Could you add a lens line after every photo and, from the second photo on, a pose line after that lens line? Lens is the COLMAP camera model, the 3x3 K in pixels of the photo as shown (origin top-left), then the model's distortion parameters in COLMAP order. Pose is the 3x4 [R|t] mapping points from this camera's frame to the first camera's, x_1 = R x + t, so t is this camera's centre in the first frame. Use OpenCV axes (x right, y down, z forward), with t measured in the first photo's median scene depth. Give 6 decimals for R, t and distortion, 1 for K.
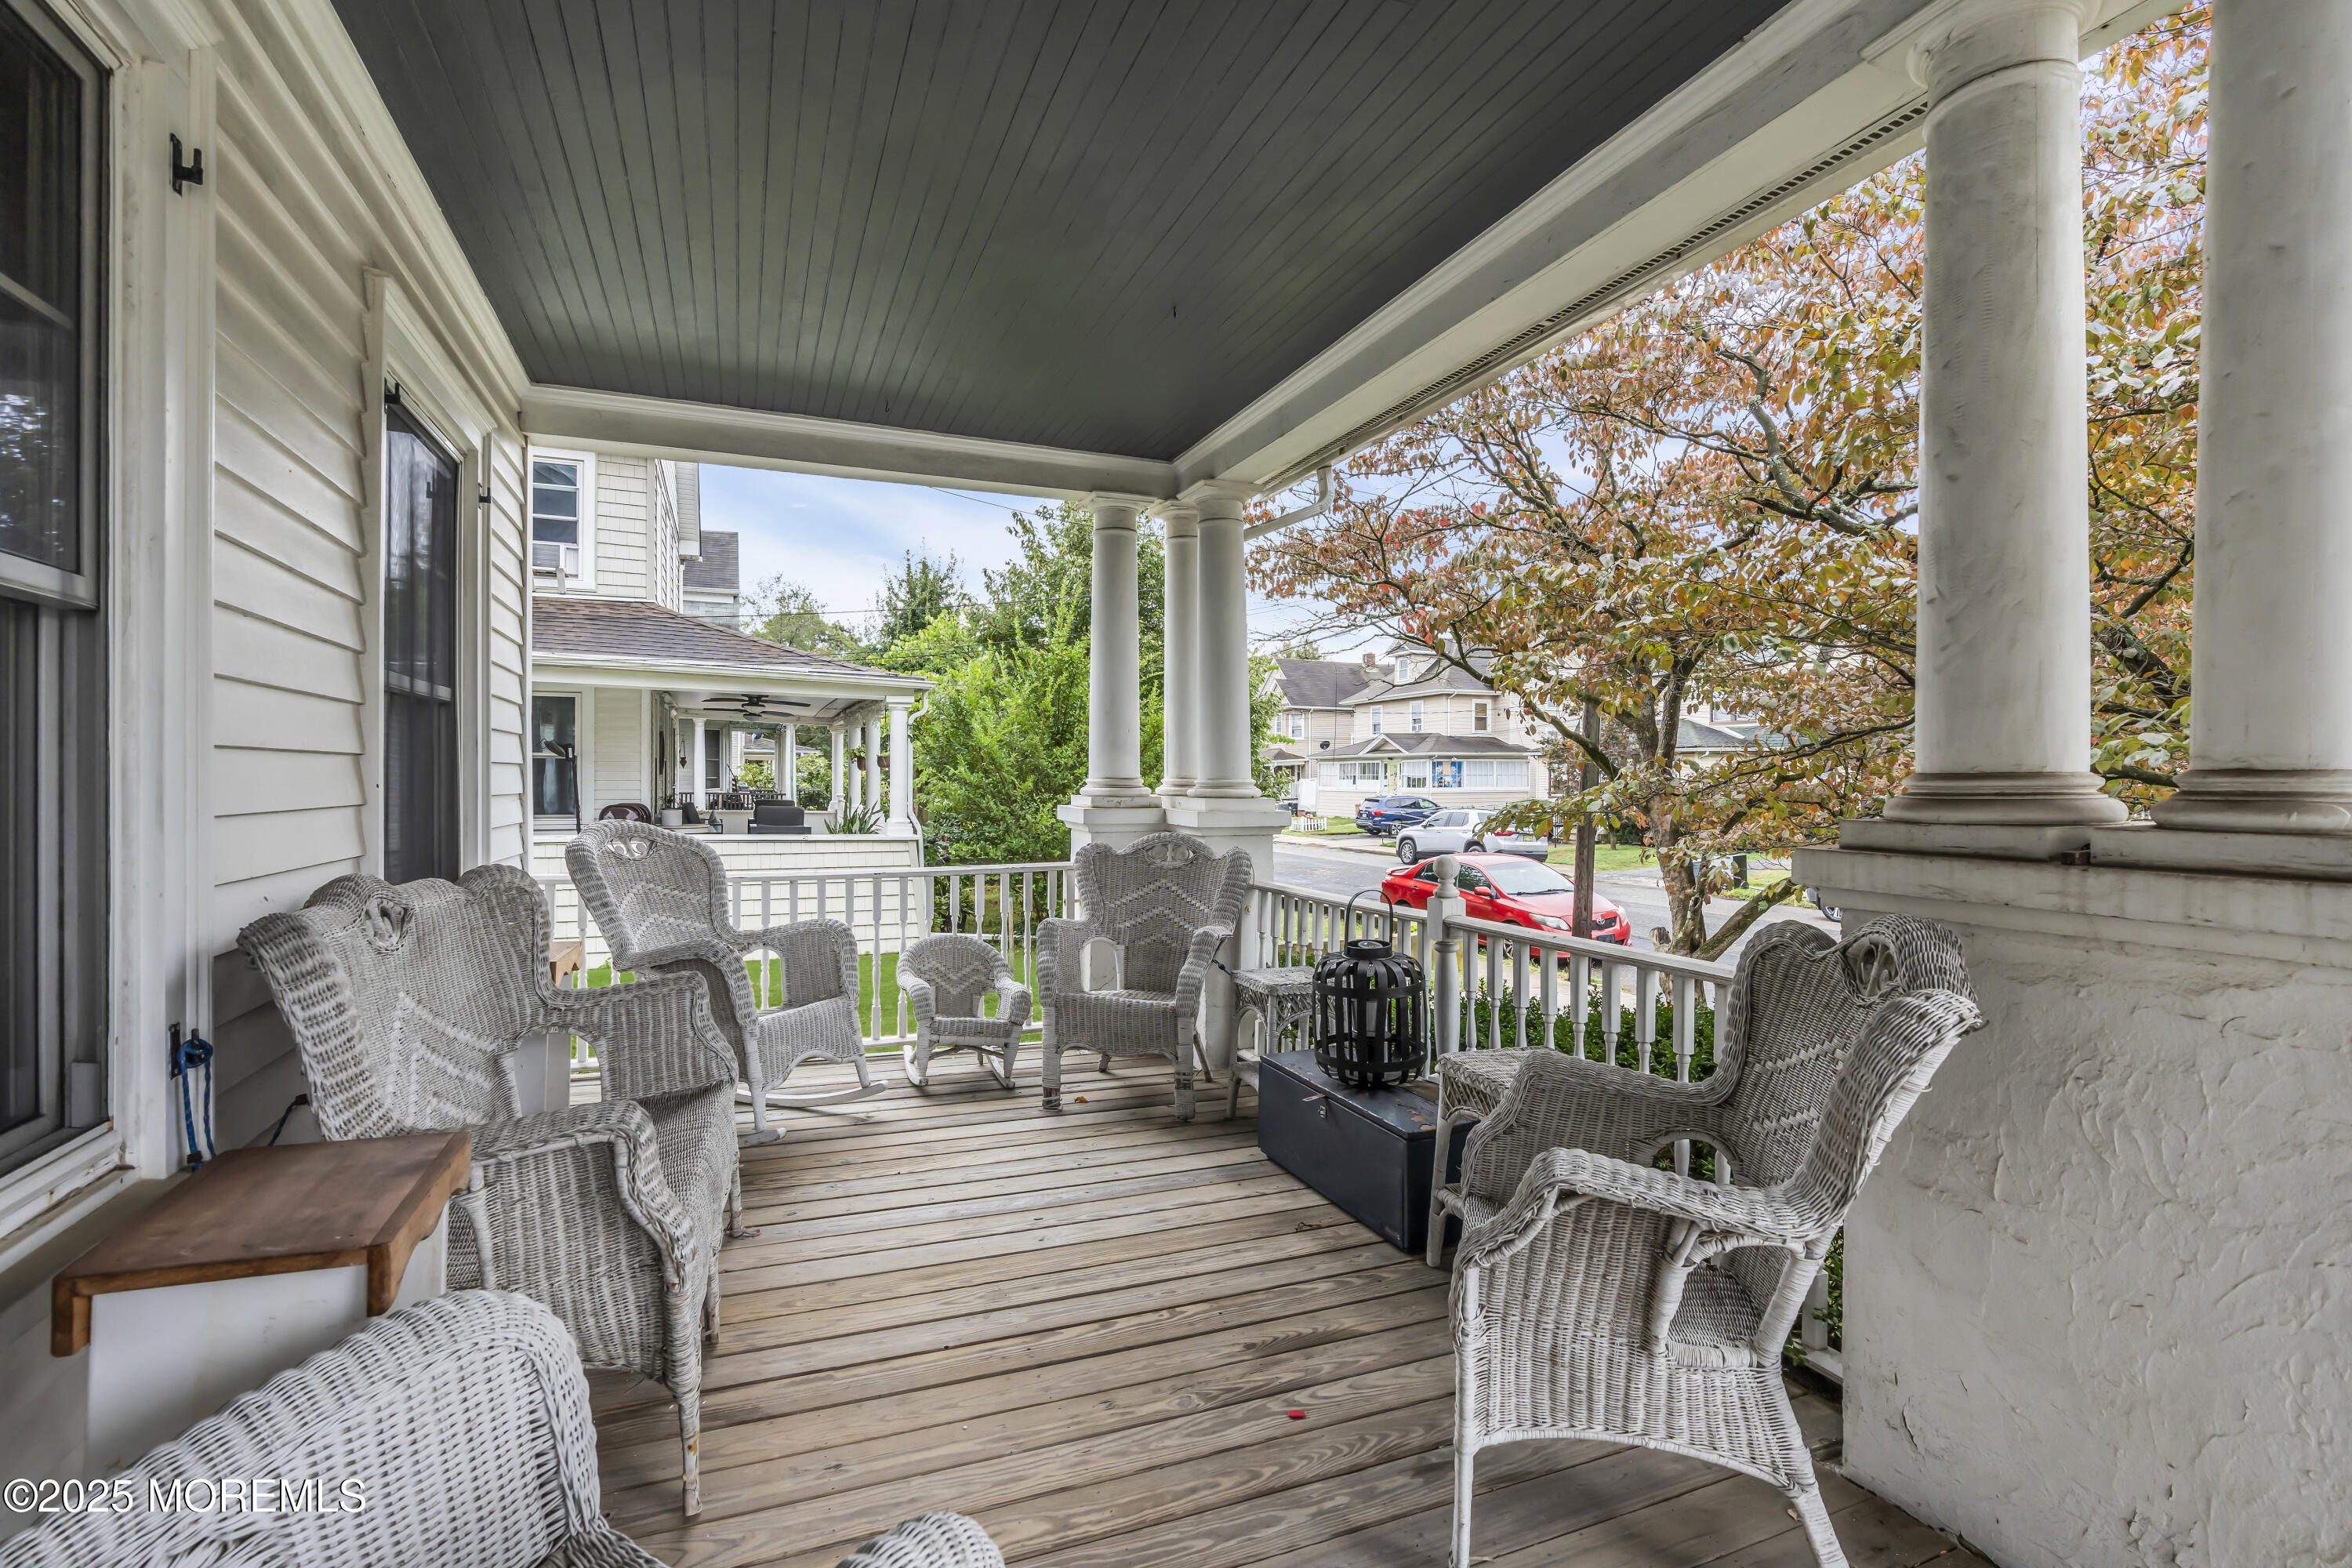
lens RADIAL K [[1074.4, 0, 1176.7], [0, 1074.4, 792.0], [0, 0, 1]] dist [0.004226, -0.000579]
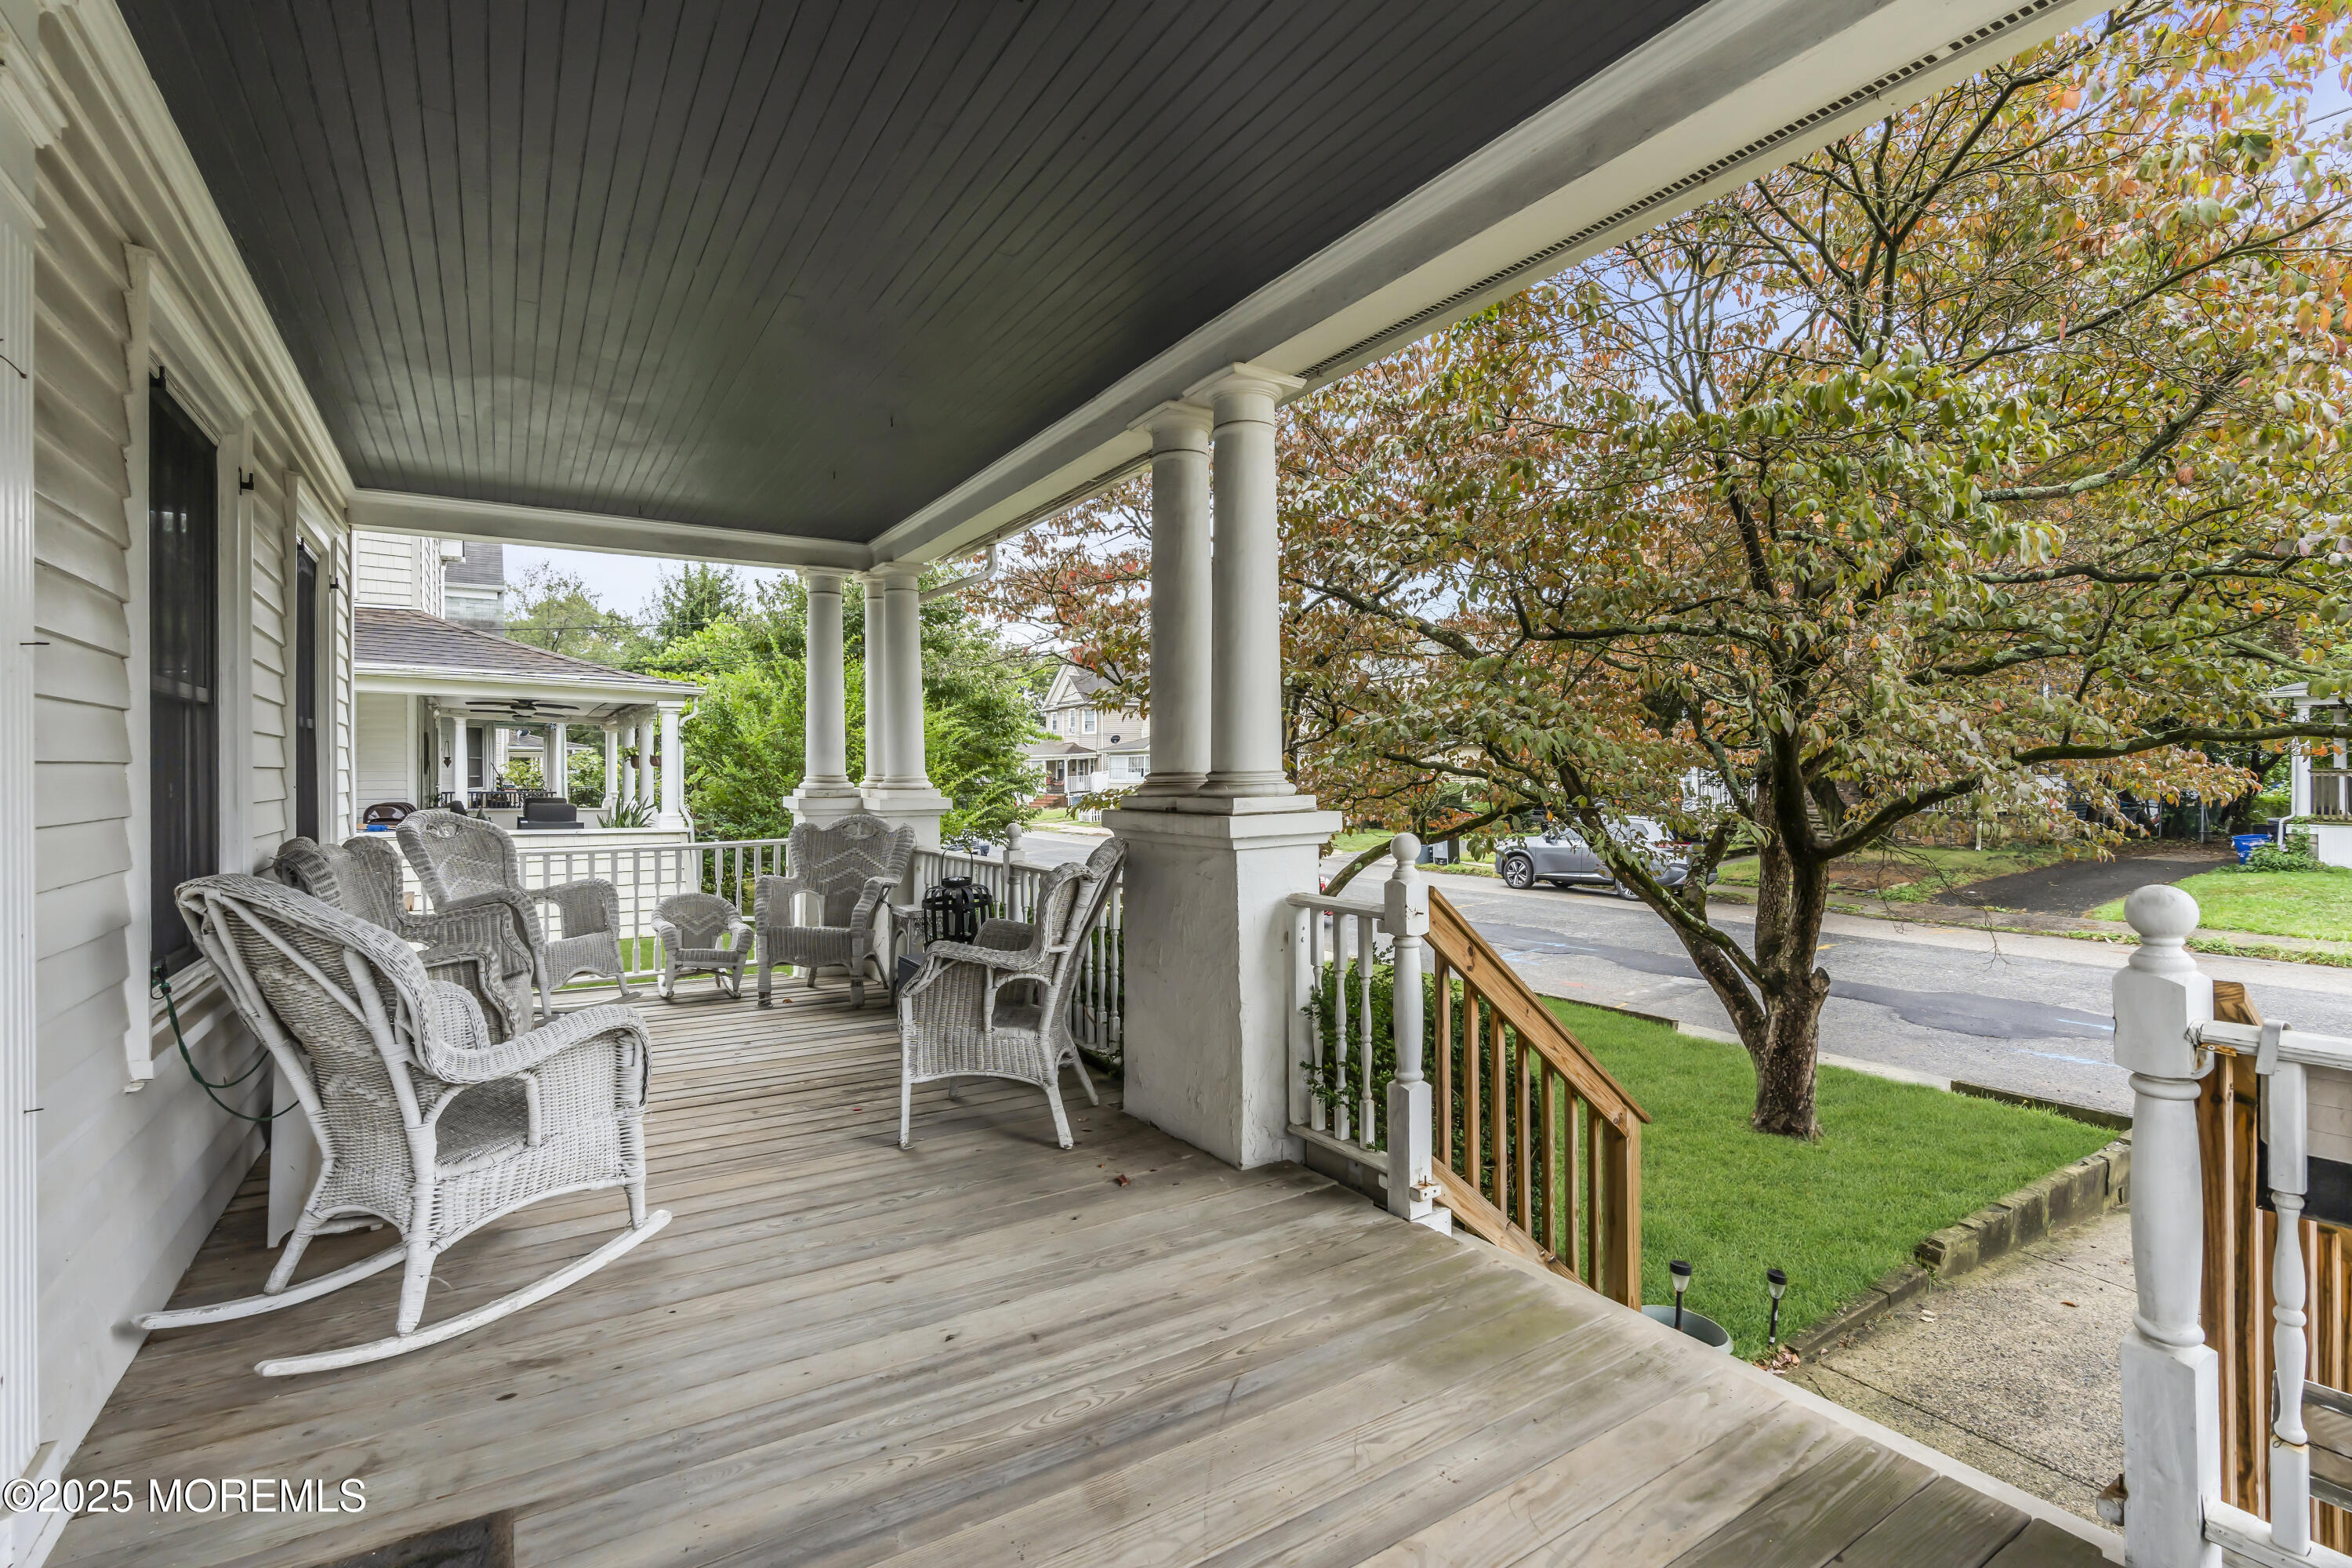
lens RADIAL K [[1074.4, 0, 1177.9], [0, 1074.4, 773.9], [0, 0, 1]] dist [0.004226, -0.000579]
pose [[0.984392, -0.009138, 0.175751, 0.107524], [0.010865, 0.999902, -0.008865, 0.001188], [-0.175653, 0.010636, 0.984395, -0.312491]]
